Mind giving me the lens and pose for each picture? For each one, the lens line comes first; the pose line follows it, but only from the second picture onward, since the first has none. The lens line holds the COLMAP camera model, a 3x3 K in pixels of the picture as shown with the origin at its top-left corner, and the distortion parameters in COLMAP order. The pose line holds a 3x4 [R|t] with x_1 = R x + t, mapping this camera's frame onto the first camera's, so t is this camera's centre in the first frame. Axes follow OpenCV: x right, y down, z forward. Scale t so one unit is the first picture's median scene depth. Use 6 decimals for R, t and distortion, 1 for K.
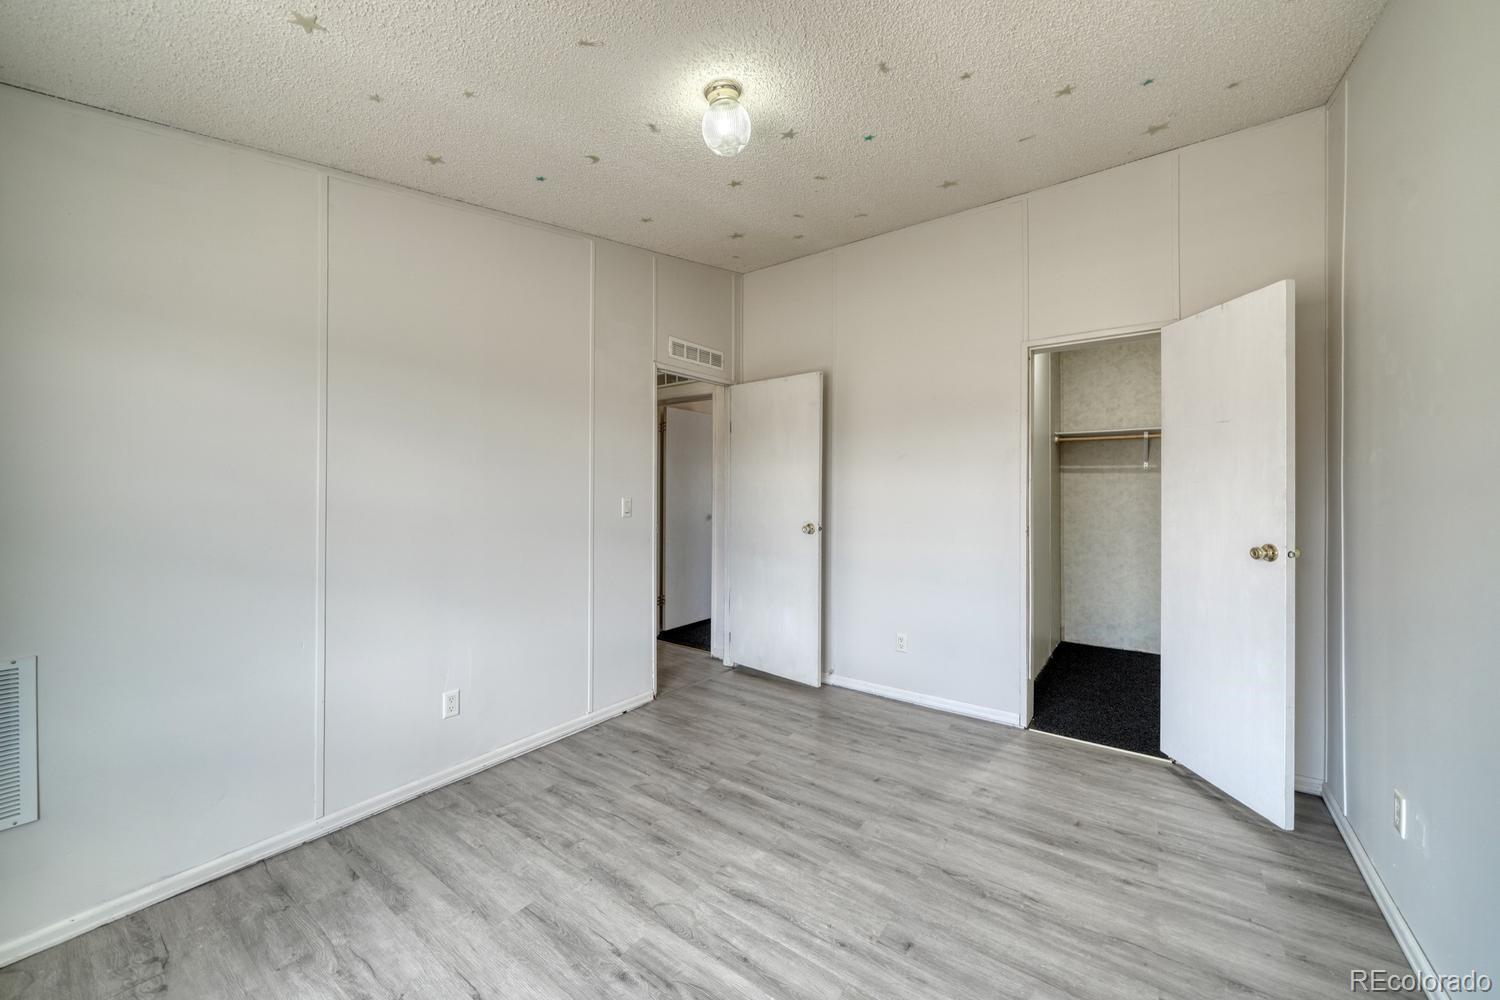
lens RADIAL K [[577.7, 0, 749.6], [0, 577.7, 495.1], [0, 0, 1]] dist [0.000796, 0.000362]
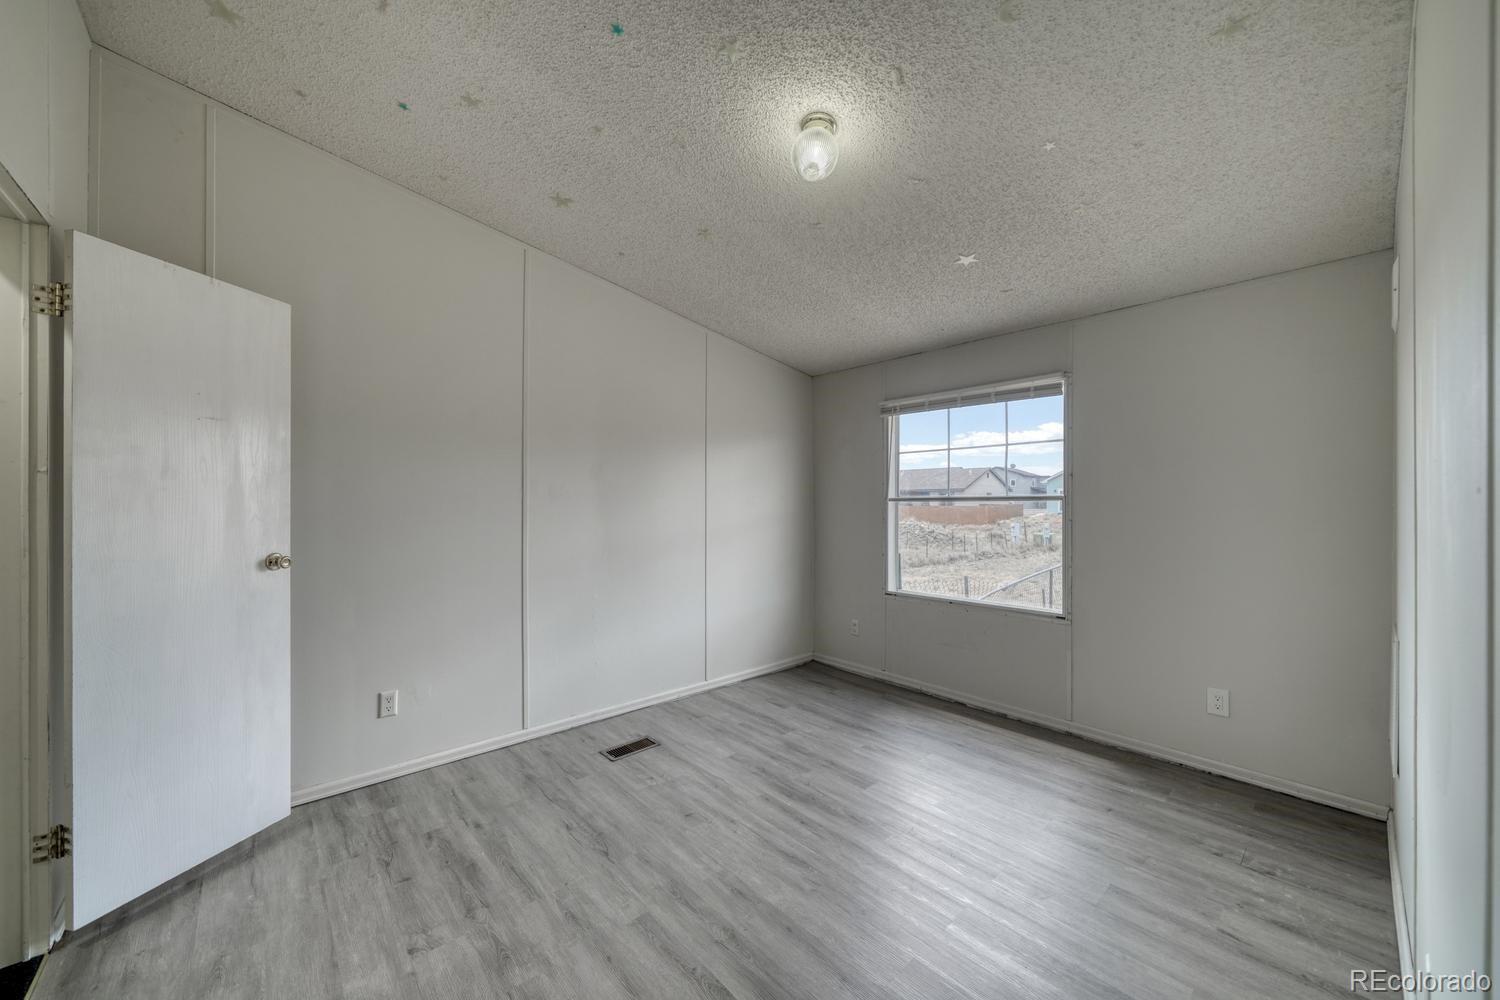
lens RADIAL K [[577.7, 0, 744.3], [0, 577.7, 499.9], [0, 0, 1]] dist [0.000796, 0.000362]
pose [[-0.979364, 0.000206, 0.202103, -0.124880], [0.000815, 0.999995, 0.002930, -0.010854], [-0.202101, 0.003034, -0.979360, 1.931976]]
